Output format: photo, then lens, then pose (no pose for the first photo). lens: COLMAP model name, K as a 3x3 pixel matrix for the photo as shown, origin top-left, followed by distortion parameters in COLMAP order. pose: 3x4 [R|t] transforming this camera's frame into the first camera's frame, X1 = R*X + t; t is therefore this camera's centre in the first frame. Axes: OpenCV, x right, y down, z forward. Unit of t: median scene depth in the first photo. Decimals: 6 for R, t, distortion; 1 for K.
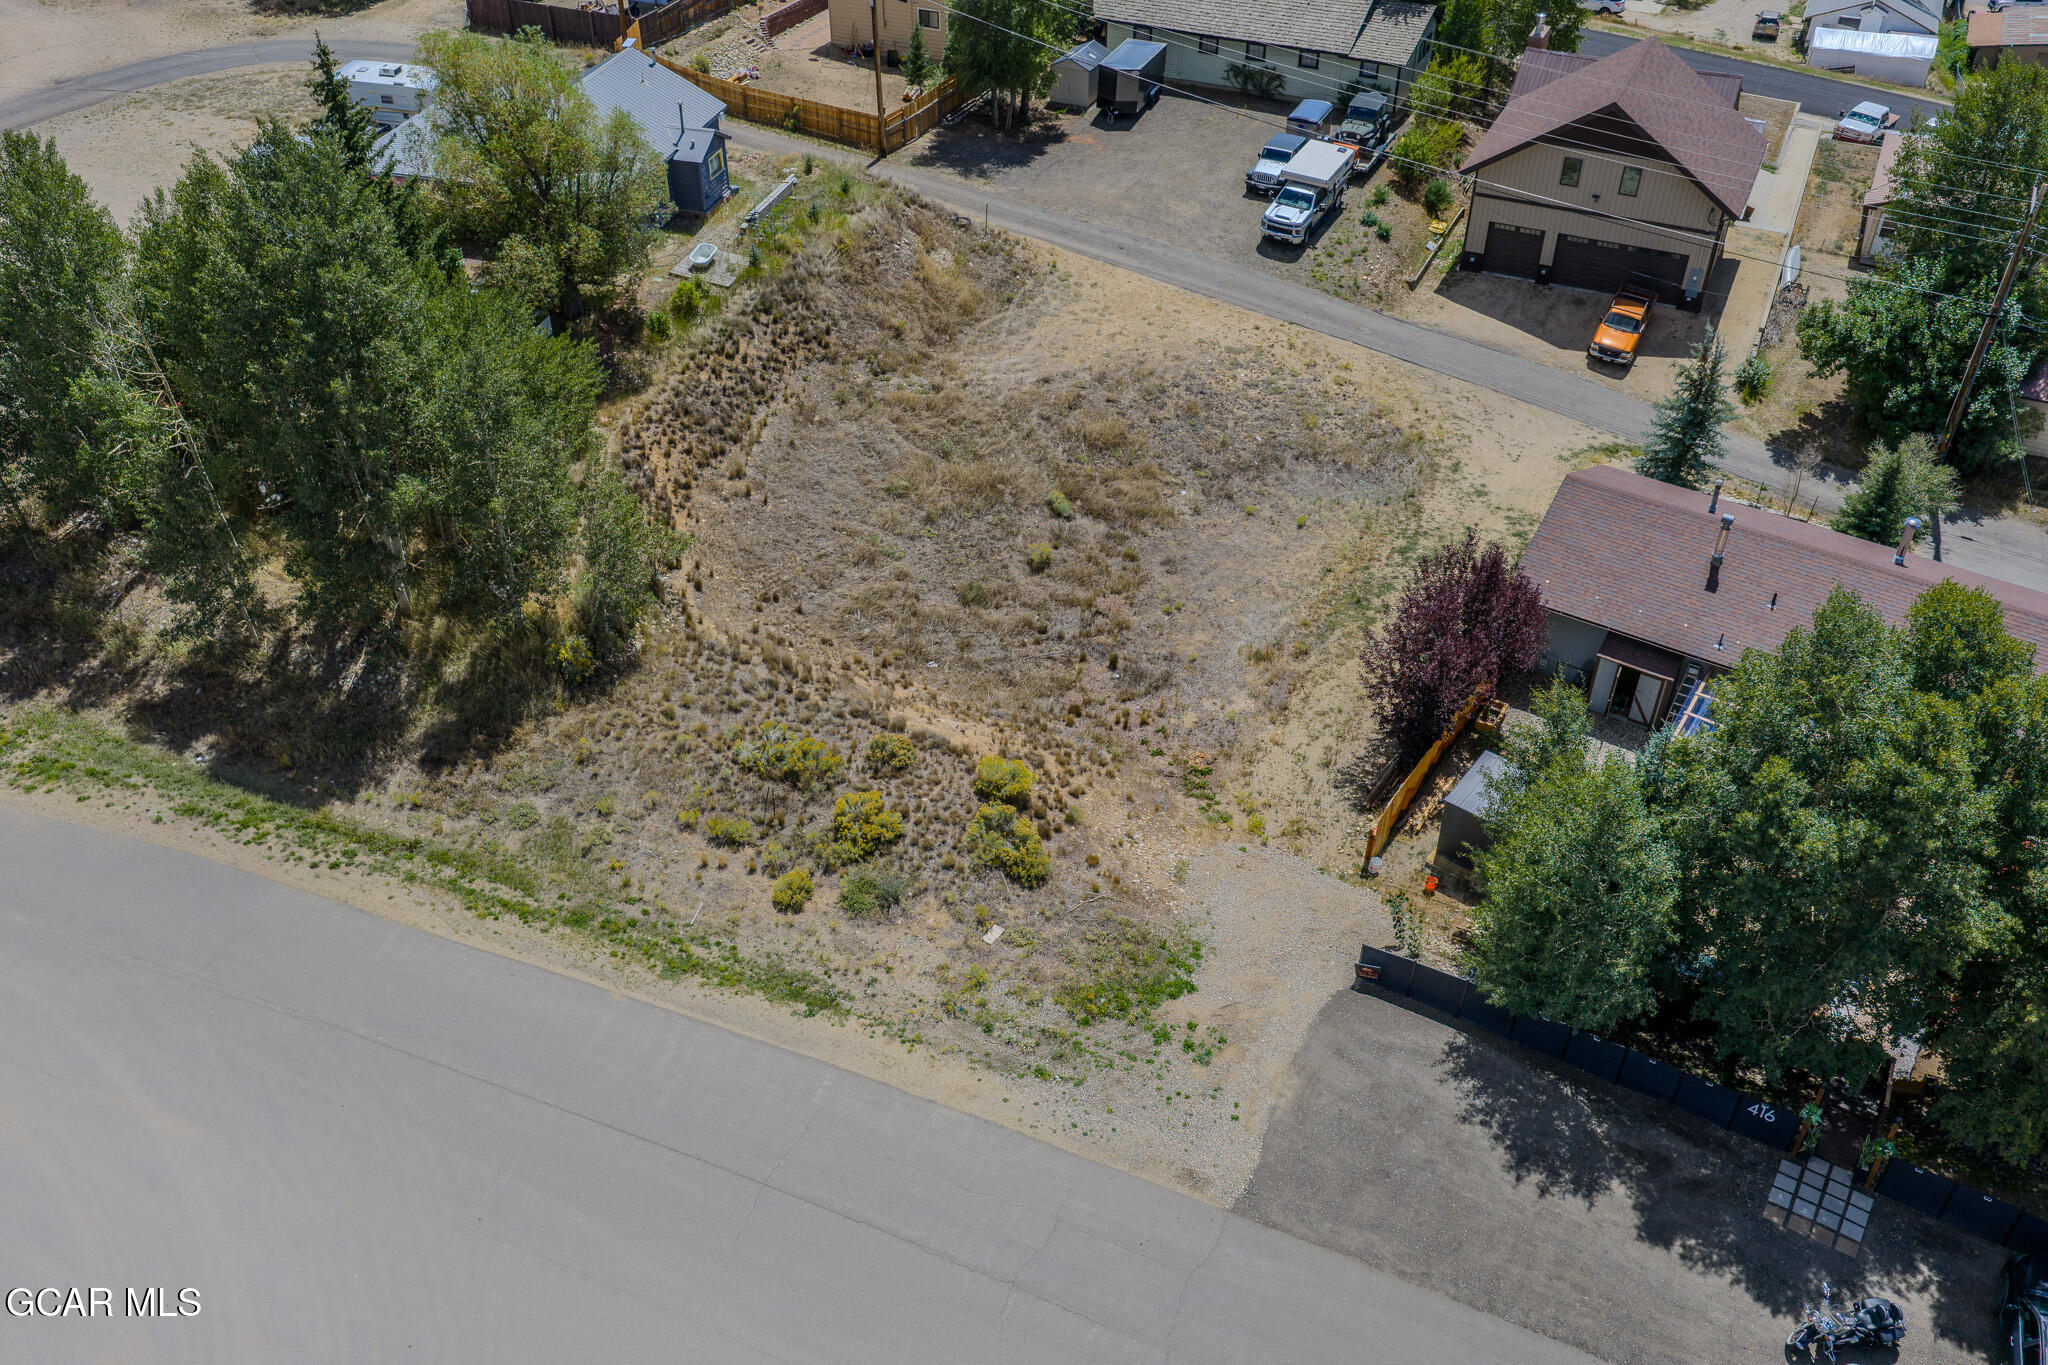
lens RADIAL K [[1701.3, 0, 1020.7], [0, 1701.3, 704.6], [0, 0, 1]] dist [0.020952, -0.033517]
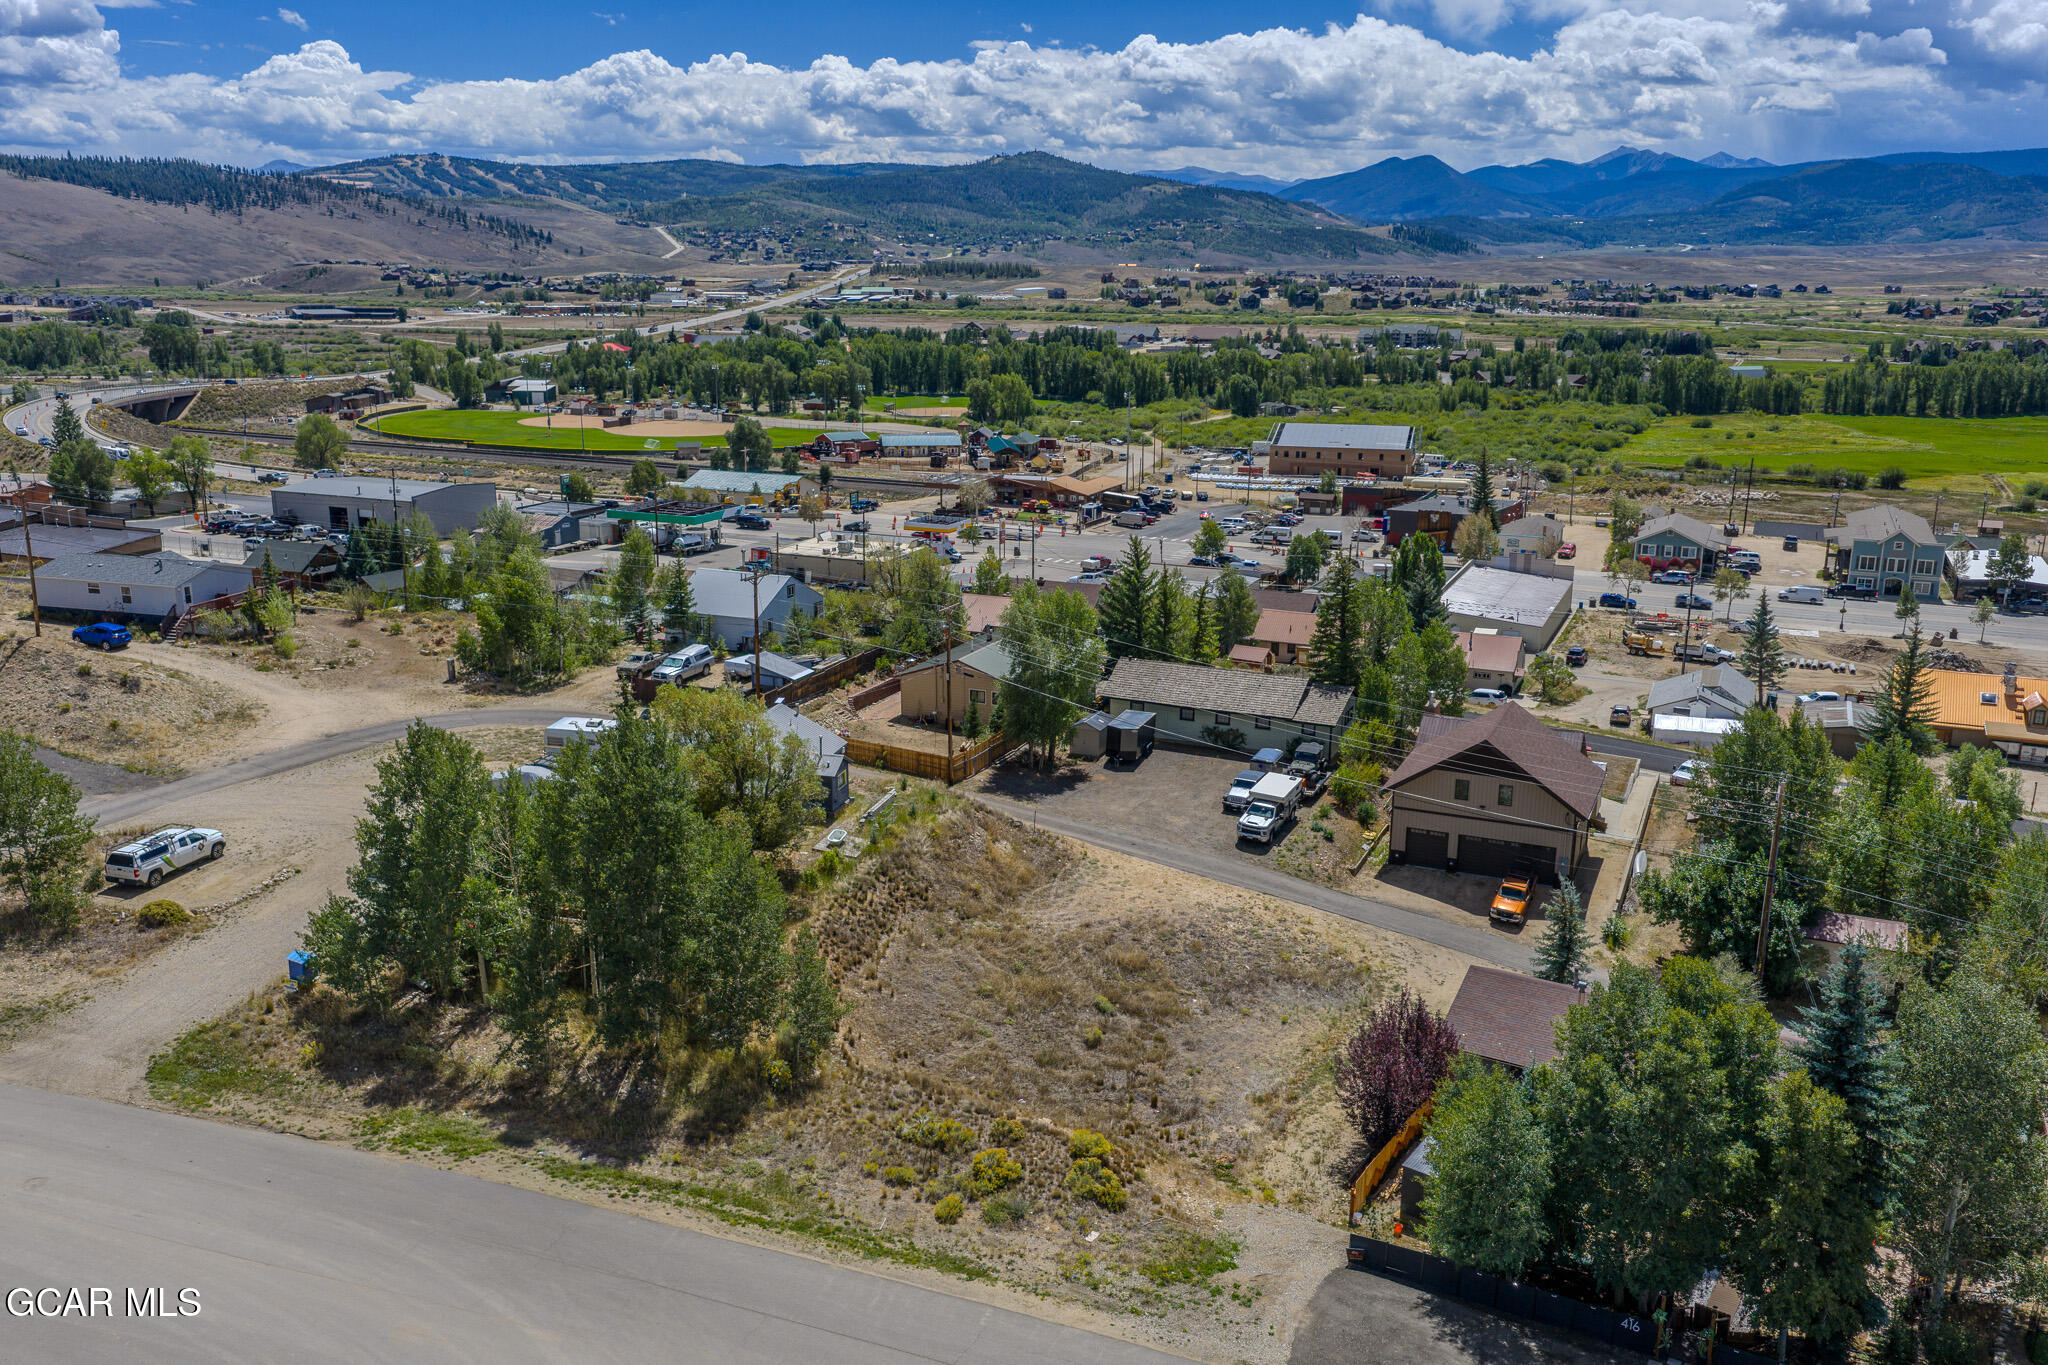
lens RADIAL K [[1701.3, 0, 1016.9], [0, 1701.3, 706.3], [0, 0, 1]] dist [0.020952, -0.033517]
pose [[0.999809, 0.000288, 0.019526, -0.077463], [0.007486, 0.917863, -0.396826, 0.212571], [-0.018036, 0.396897, 0.917686, -0.349692]]
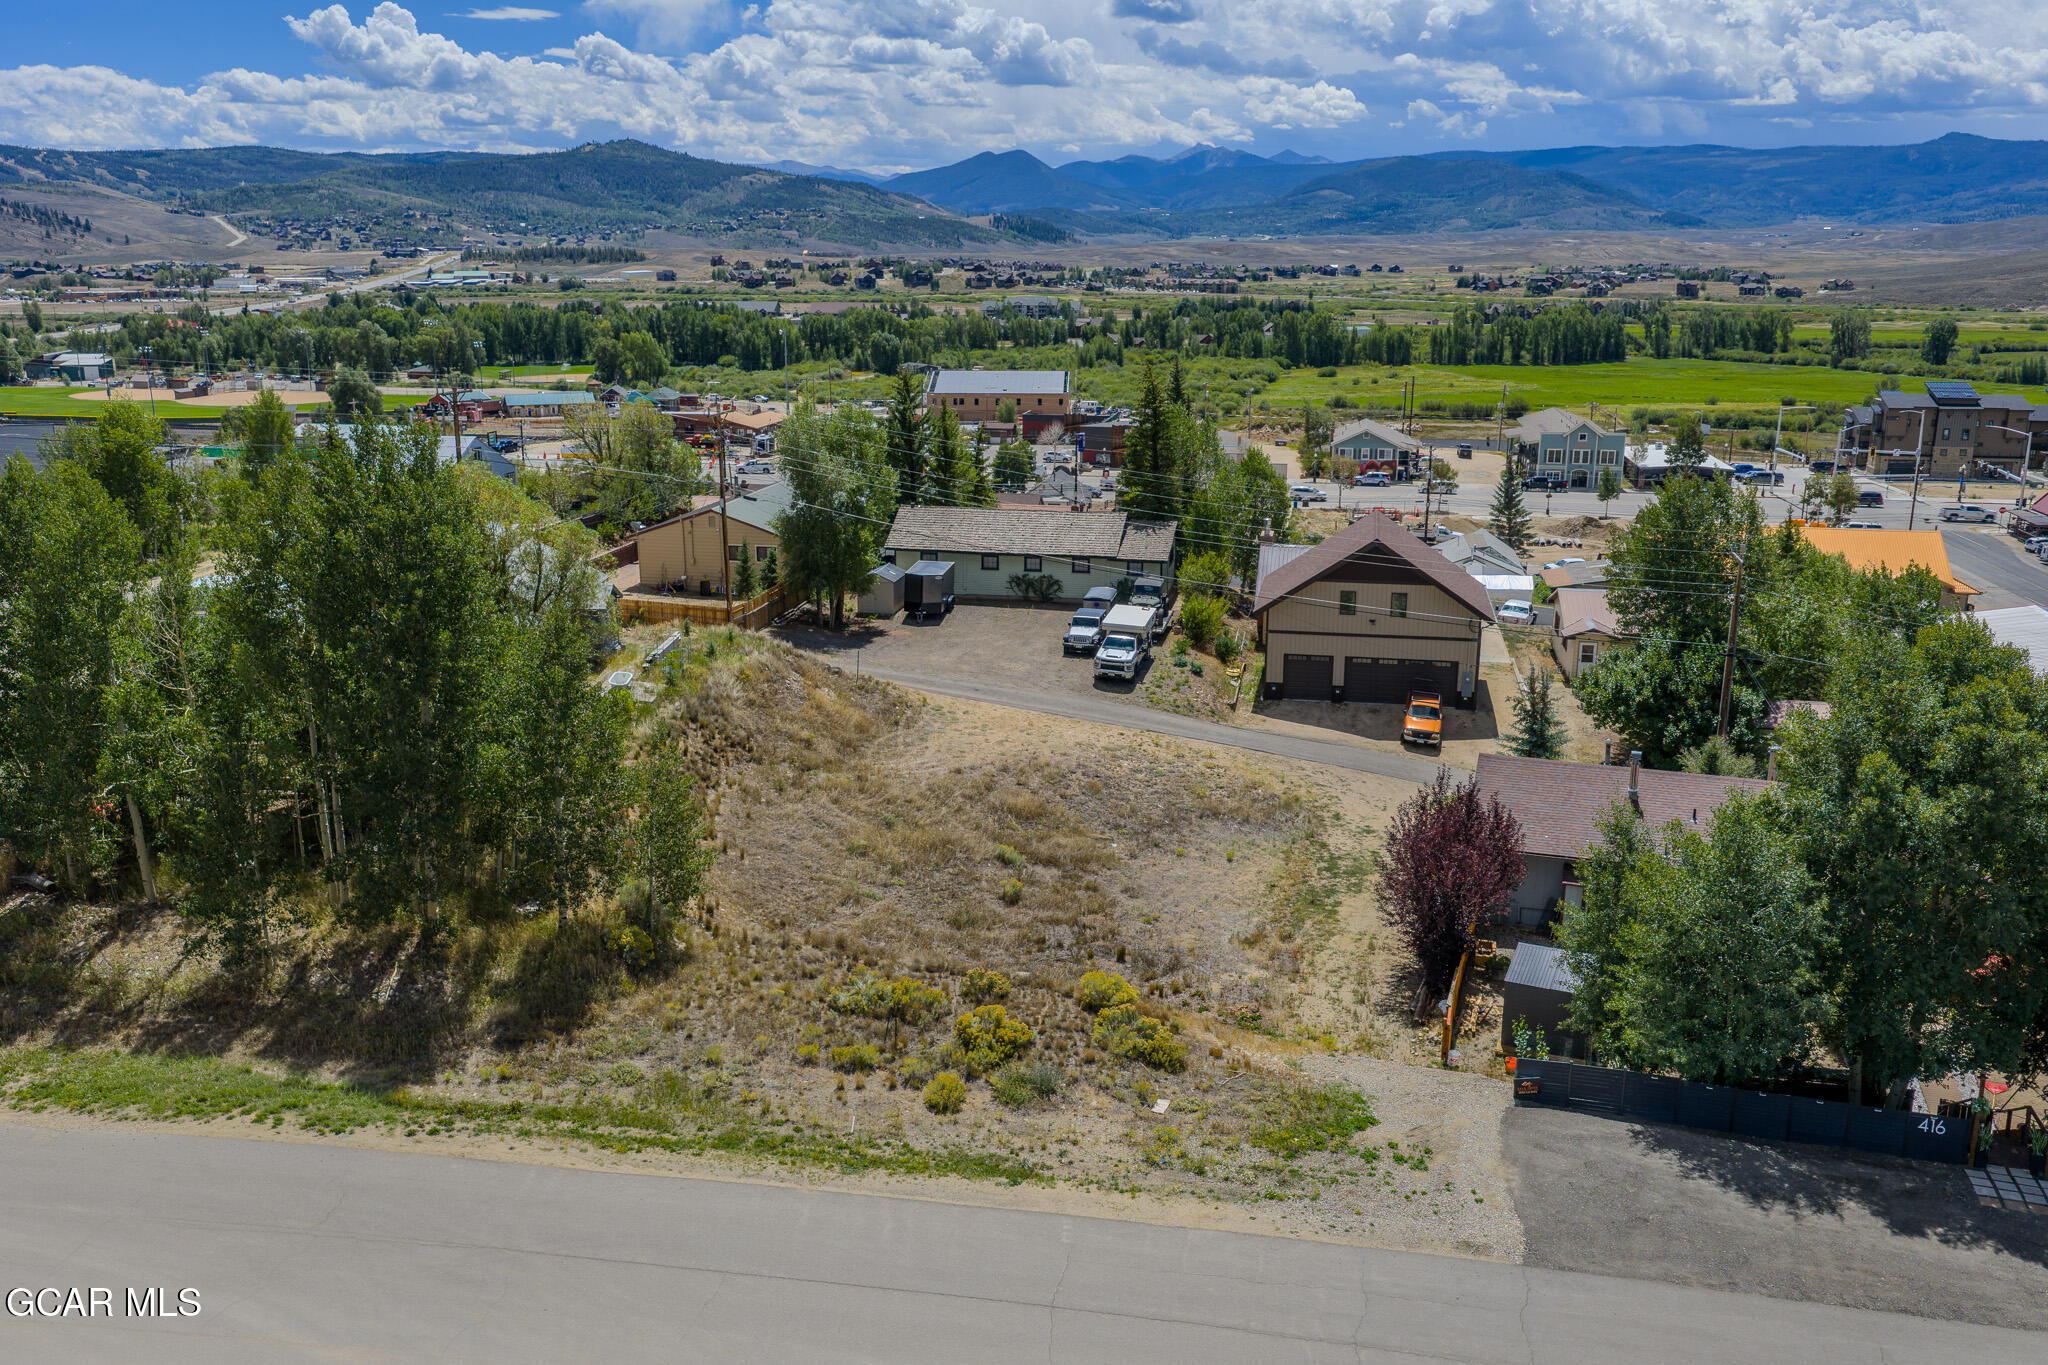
lens RADIAL K [[1701.3, 0, 1018.6], [0, 1701.3, 704.7], [0, 0, 1]] dist [0.020952, -0.033517]
pose [[0.970015, -0.062120, 0.234971, -0.224030], [0.150187, 0.913313, -0.378554, 0.204201], [-0.191086, 0.402493, 0.895257, 0.037767]]
